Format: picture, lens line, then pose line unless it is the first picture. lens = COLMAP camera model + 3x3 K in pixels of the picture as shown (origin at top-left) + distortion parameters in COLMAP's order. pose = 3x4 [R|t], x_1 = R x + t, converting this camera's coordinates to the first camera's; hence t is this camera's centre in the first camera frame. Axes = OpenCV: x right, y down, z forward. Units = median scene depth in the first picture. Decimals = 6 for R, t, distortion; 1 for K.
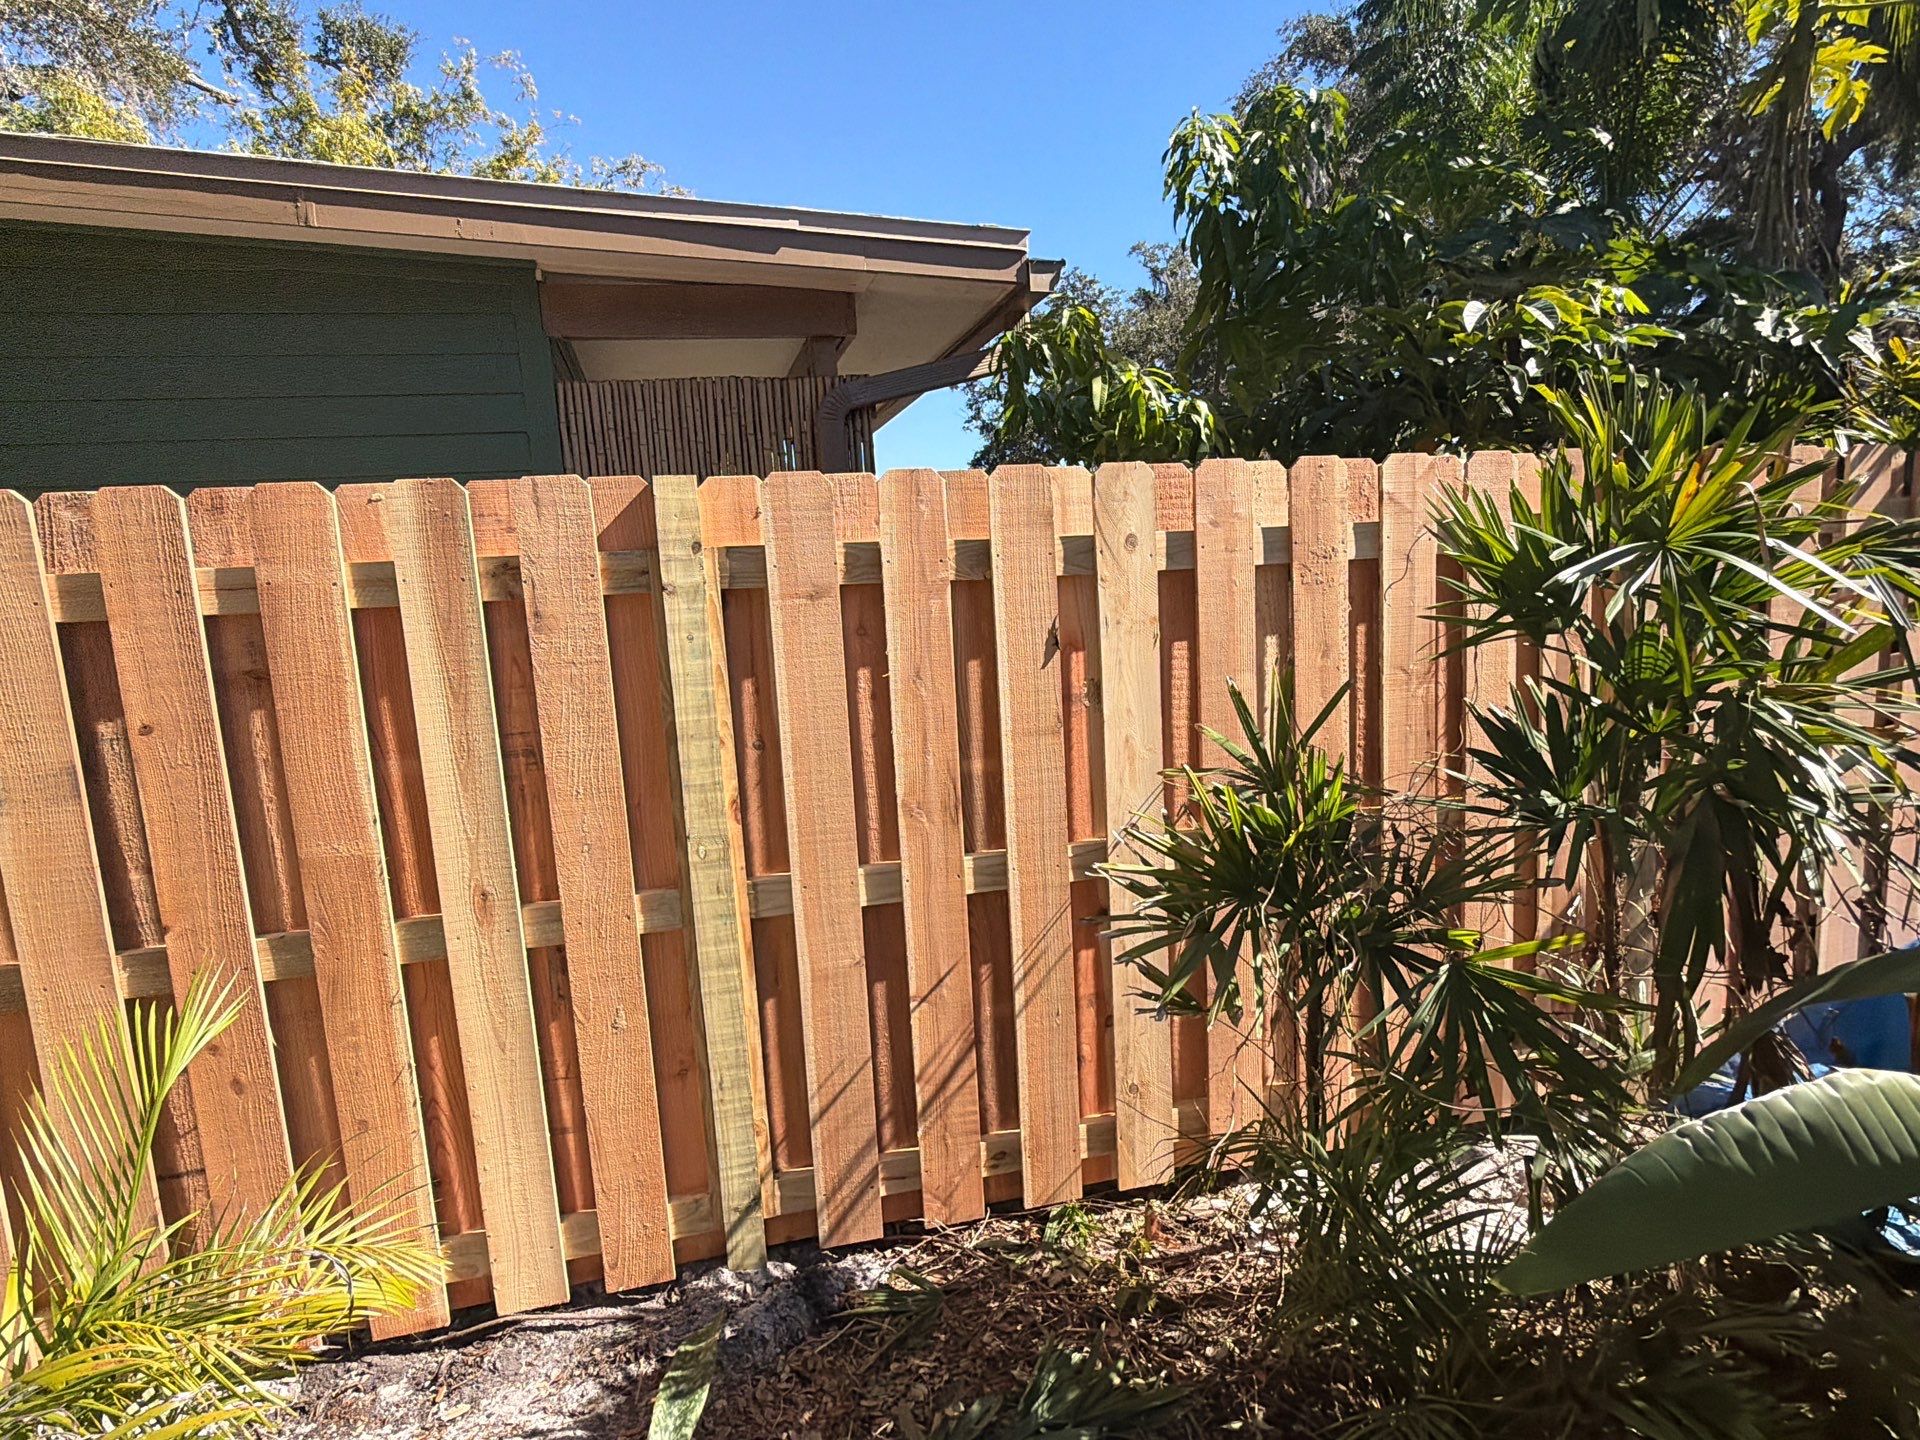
lens RADIAL K [[1040.2, 0, 959.9], [0, 1040.2, 733.2], [0, 0, 1]] dist [0.000729, -0.000718]
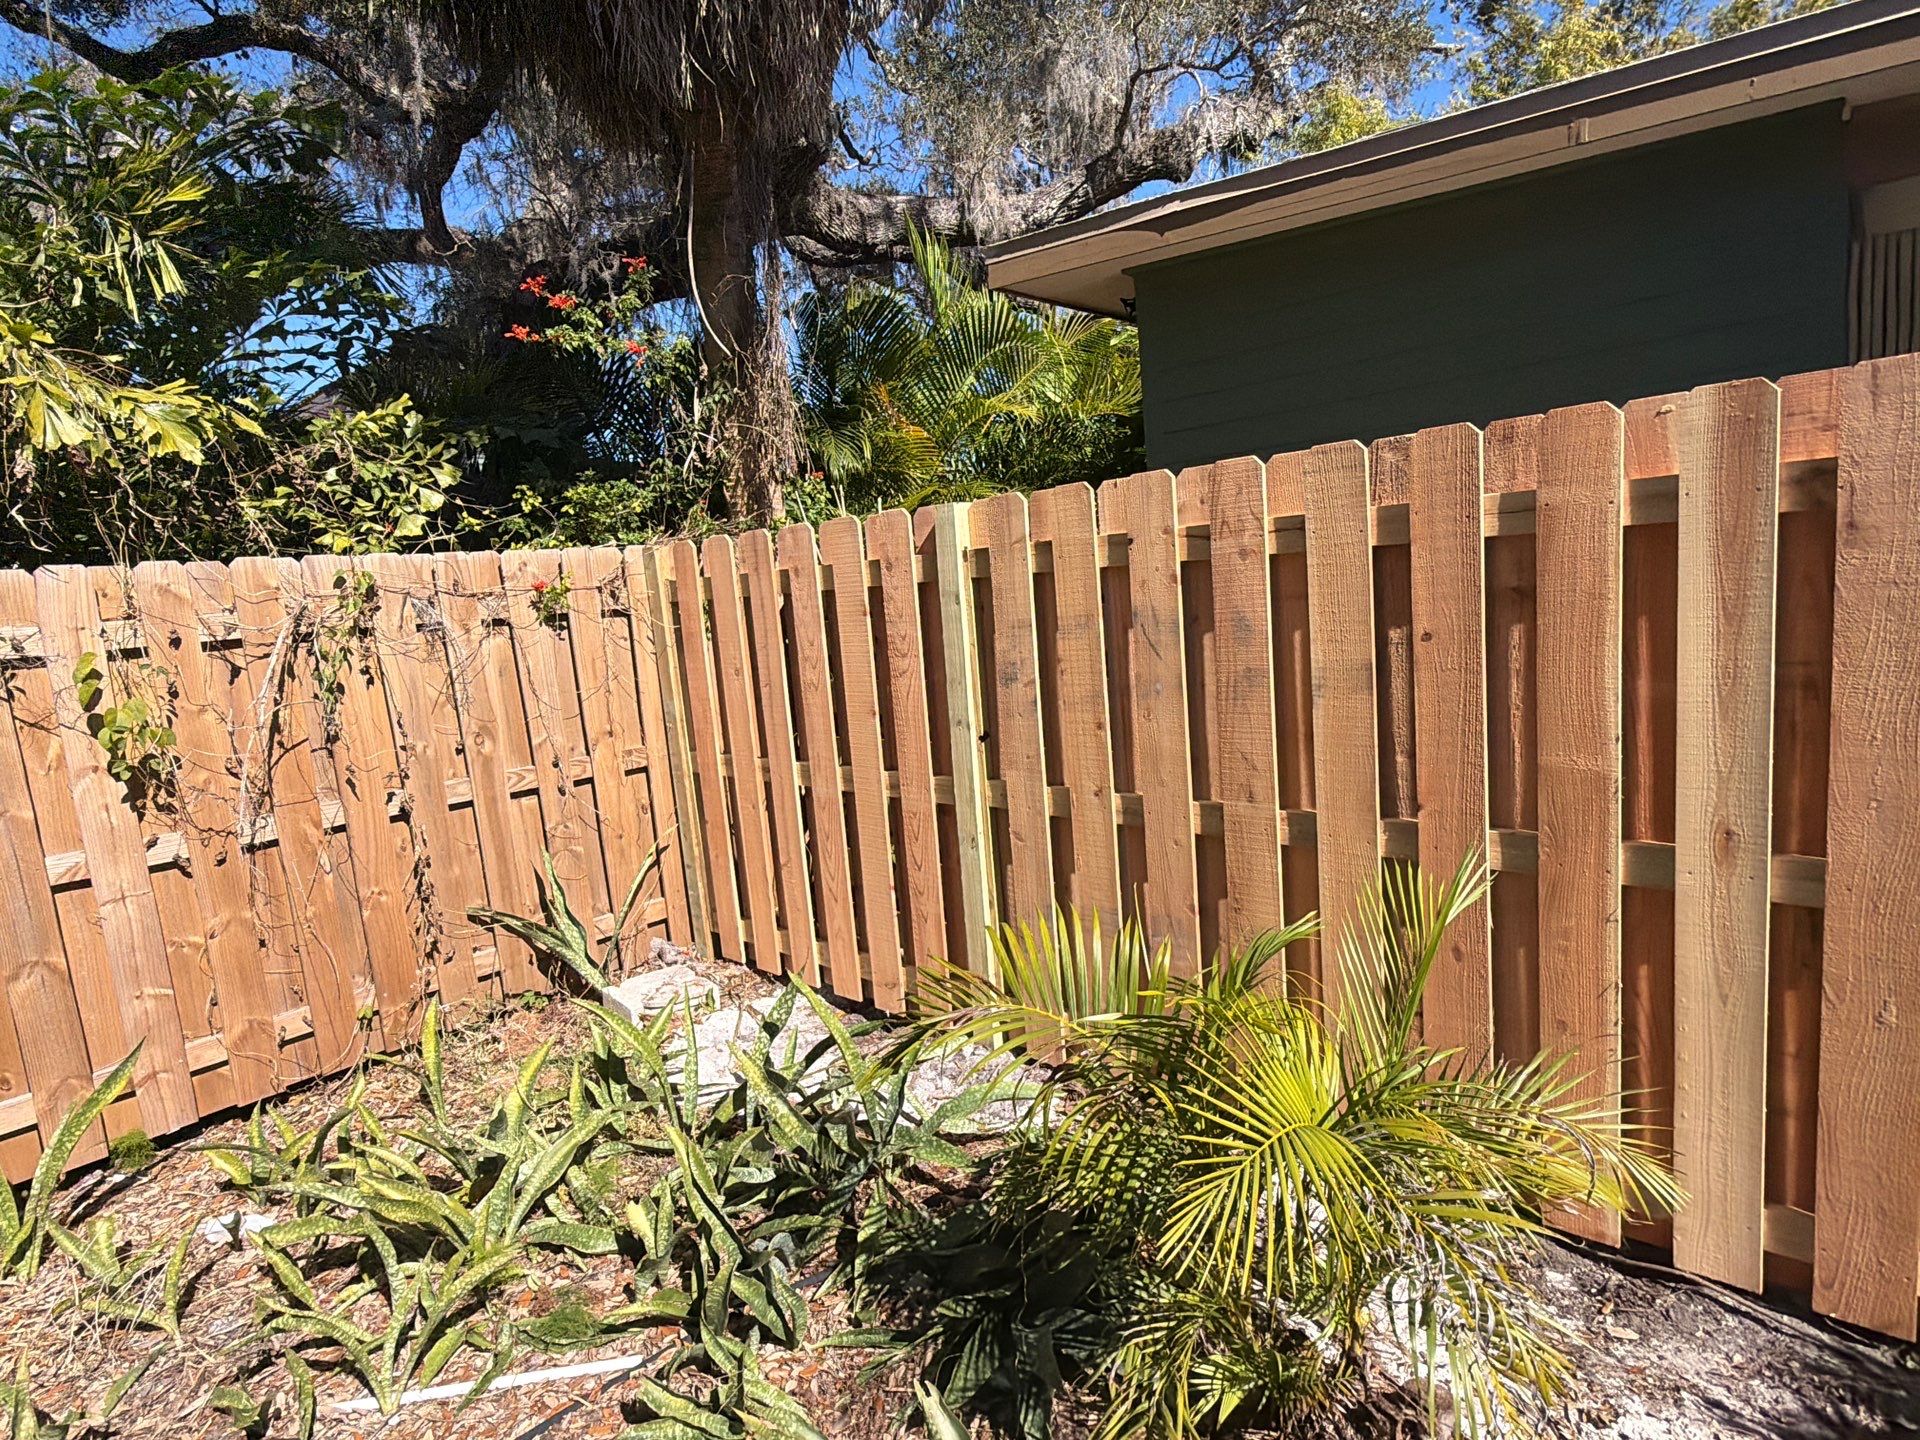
lens RADIAL K [[1040.2, 0, 959.1], [0, 1040.2, 733.2], [0, 0, 1]] dist [0.000729, -0.000718]
pose [[0.553151, 0.127009, -0.823343, -0.081138], [-0.067038, 0.991891, 0.107970, 0.011640], [0.830379, -0.004528, 0.557180, -0.083406]]
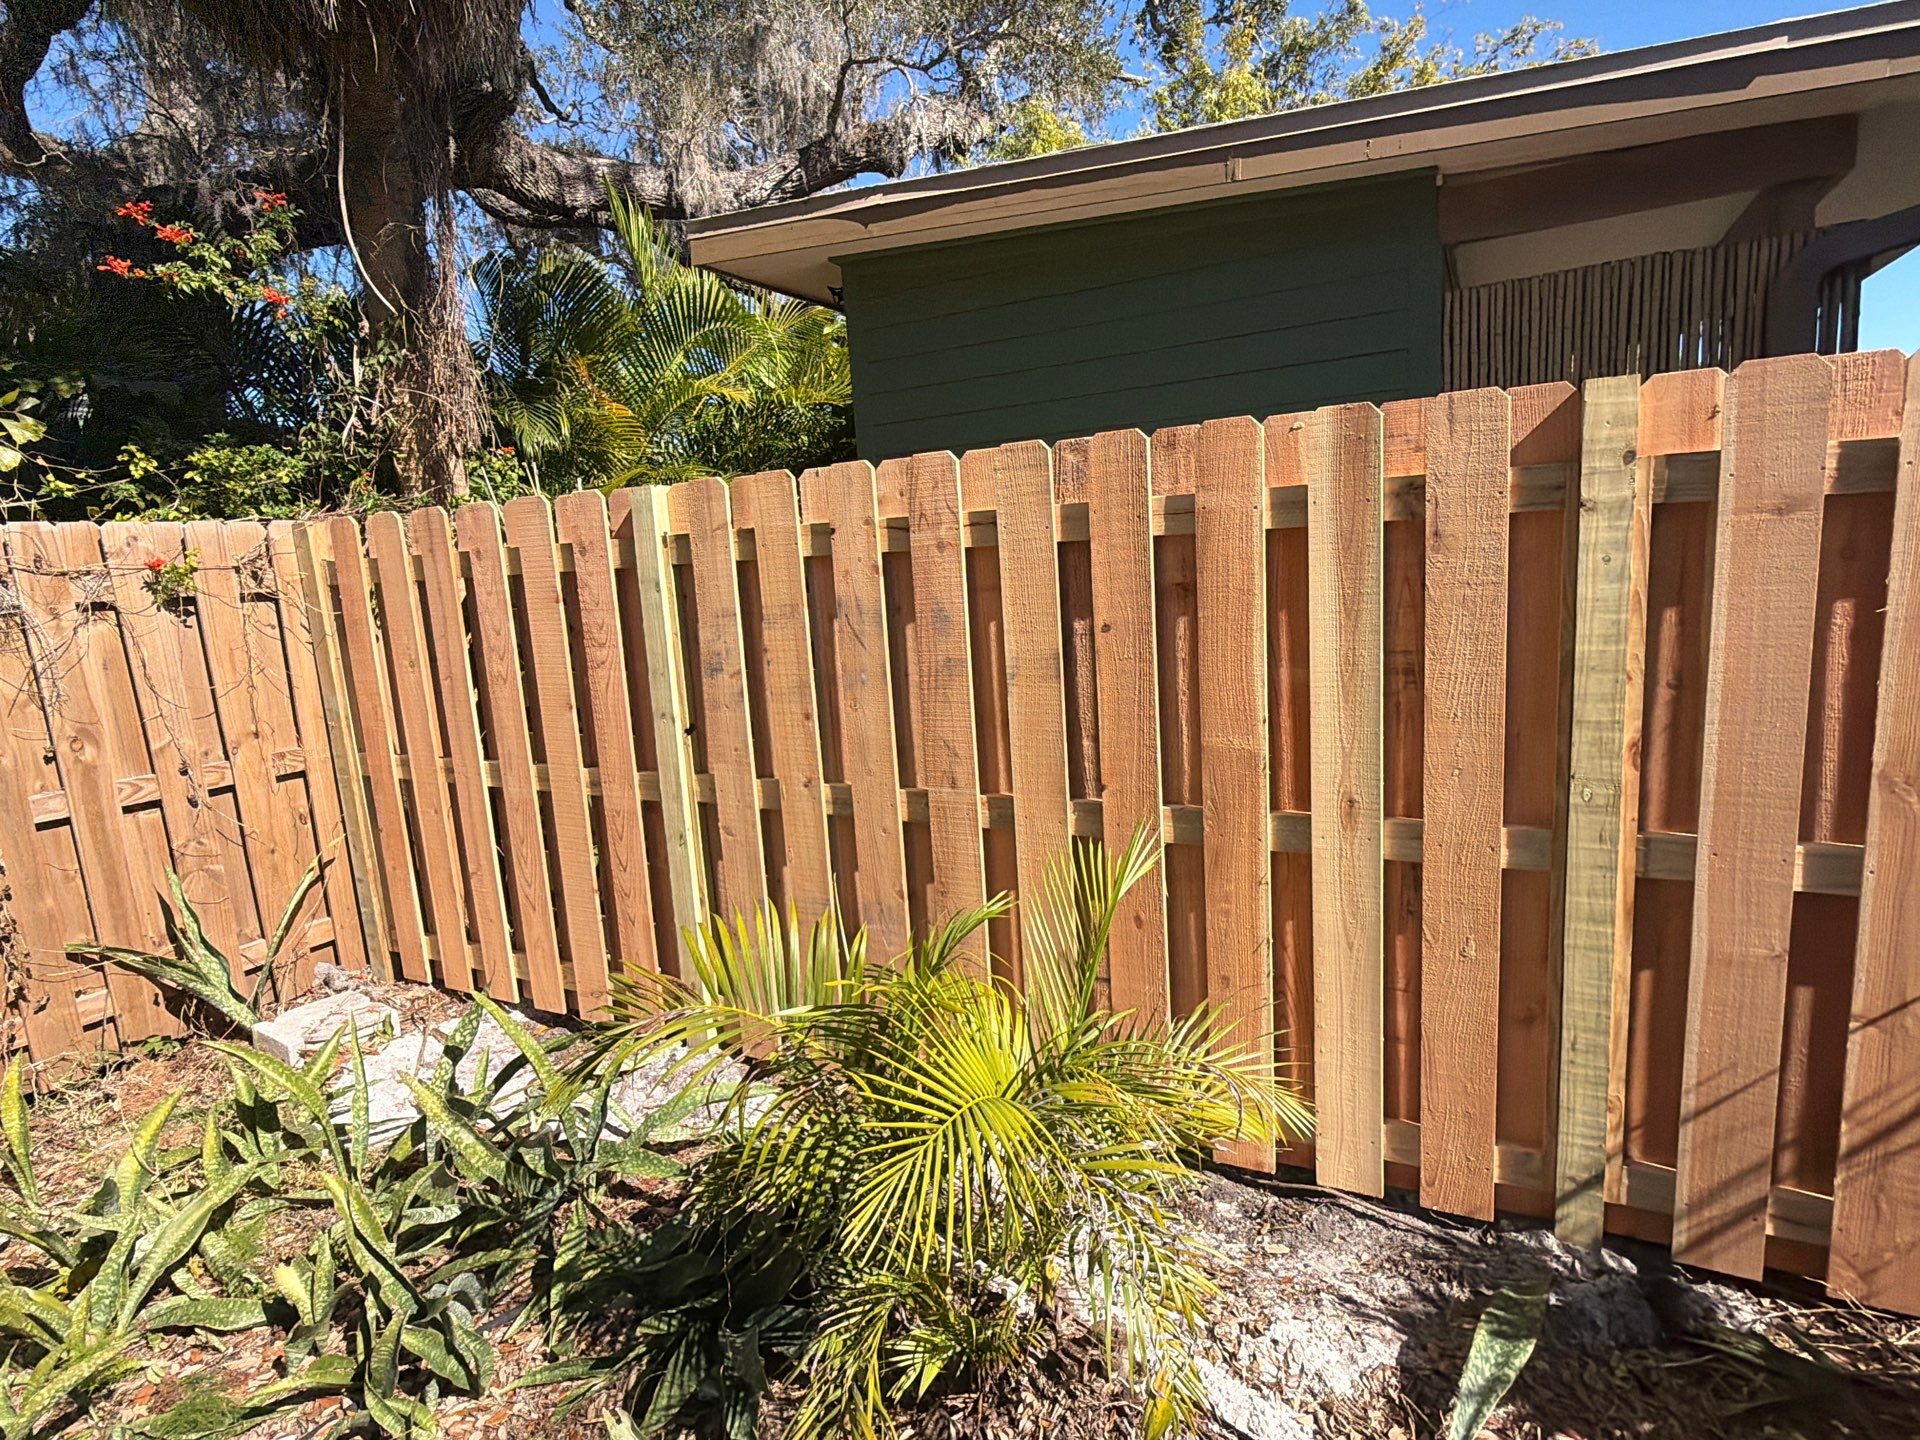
lens RADIAL K [[1040.2, 0, 958.6], [0, 1040.2, 733.6], [0, 0, 1]] dist [0.000729, -0.000718]
pose [[0.744927, 0.121140, -0.656056, -0.065576], [-0.073071, 0.992275, 0.100253, 0.009090], [0.663132, -0.026743, 0.748024, -0.054453]]
